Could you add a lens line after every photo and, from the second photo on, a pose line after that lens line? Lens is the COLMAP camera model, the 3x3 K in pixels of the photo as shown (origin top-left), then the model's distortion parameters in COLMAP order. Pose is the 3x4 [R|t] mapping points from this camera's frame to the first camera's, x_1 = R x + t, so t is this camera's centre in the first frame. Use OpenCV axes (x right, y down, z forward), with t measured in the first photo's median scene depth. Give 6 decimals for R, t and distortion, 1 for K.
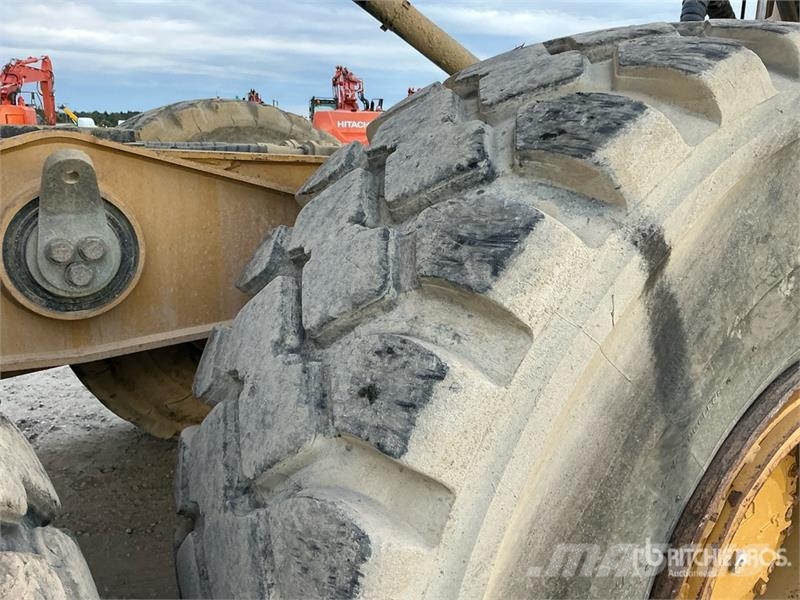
lens RADIAL K [[632.8, 0, 412.2], [0, 632.8, 298.8], [0, 0, 1]] dist [0.005080, 0.002722]
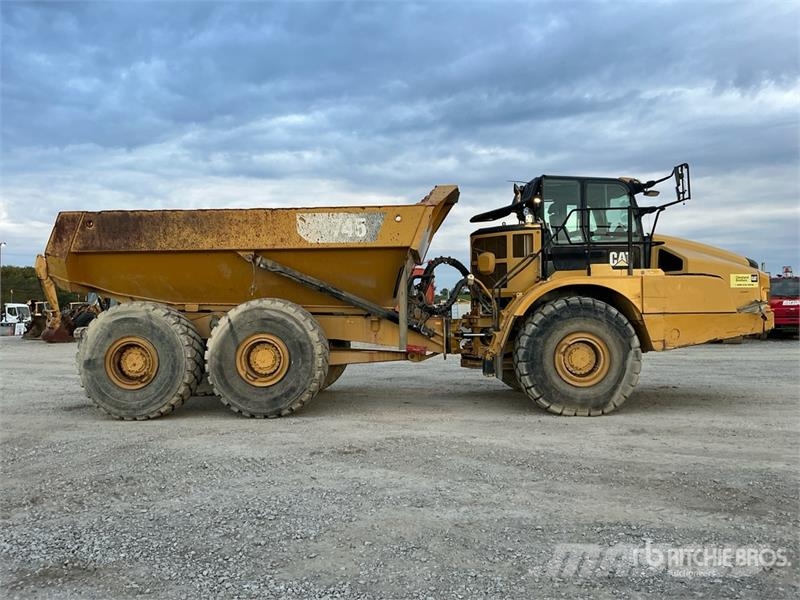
lens RADIAL K [[692.3, 0, 400.0], [0, 692.3, 300.0], [0, 0, 1]] dist [0.134496, -0.282611]
pose [[0.805878, -0.036378, -0.590963, 0.505108], [-0.117193, 0.968563, -0.219434, 0.098133], [0.580368, 0.246094, 0.776280, -0.354665]]
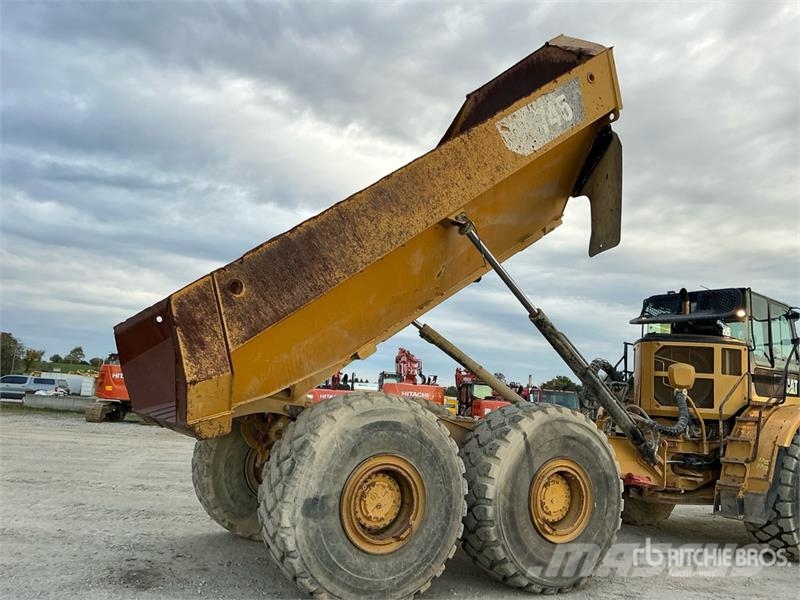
lens RADIAL K [[676.1, 0, 400.0], [0, 676.1, 300.0], [0, 0, 1]] dist [0.122458, -0.256254]
pose [[0.996625, 0.041465, -0.070850, -0.030262], [-0.065600, 0.921132, -0.383682, 0.079615], [0.049353, 0.387034, 0.920744, -0.347589]]
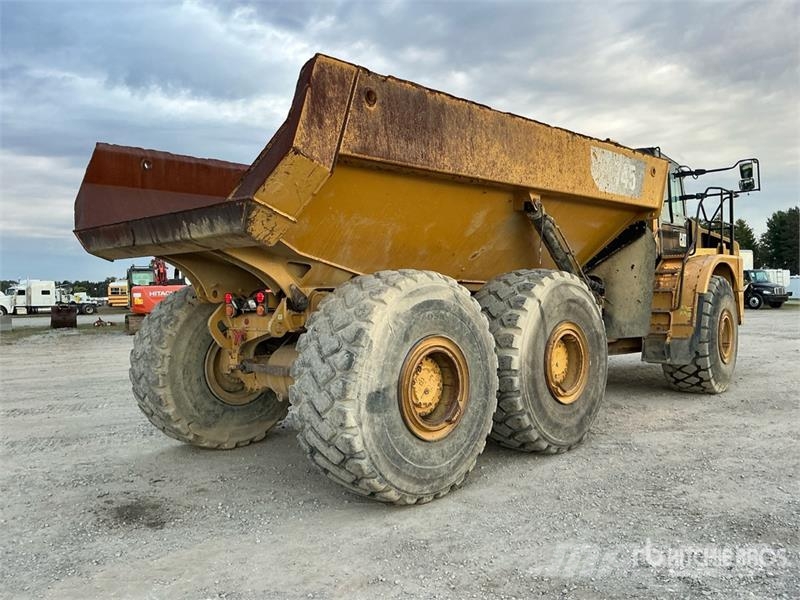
lens RADIAL K [[676.1, 0, 400.0], [0, 676.1, 300.0], [0, 0, 1]] dist [0.122458, -0.256254]
pose [[0.970423, -0.039718, 0.238121, -0.146864], [0.093349, 0.971384, -0.218400, 0.070193], [-0.222633, 0.234169, 0.946361, -0.293788]]
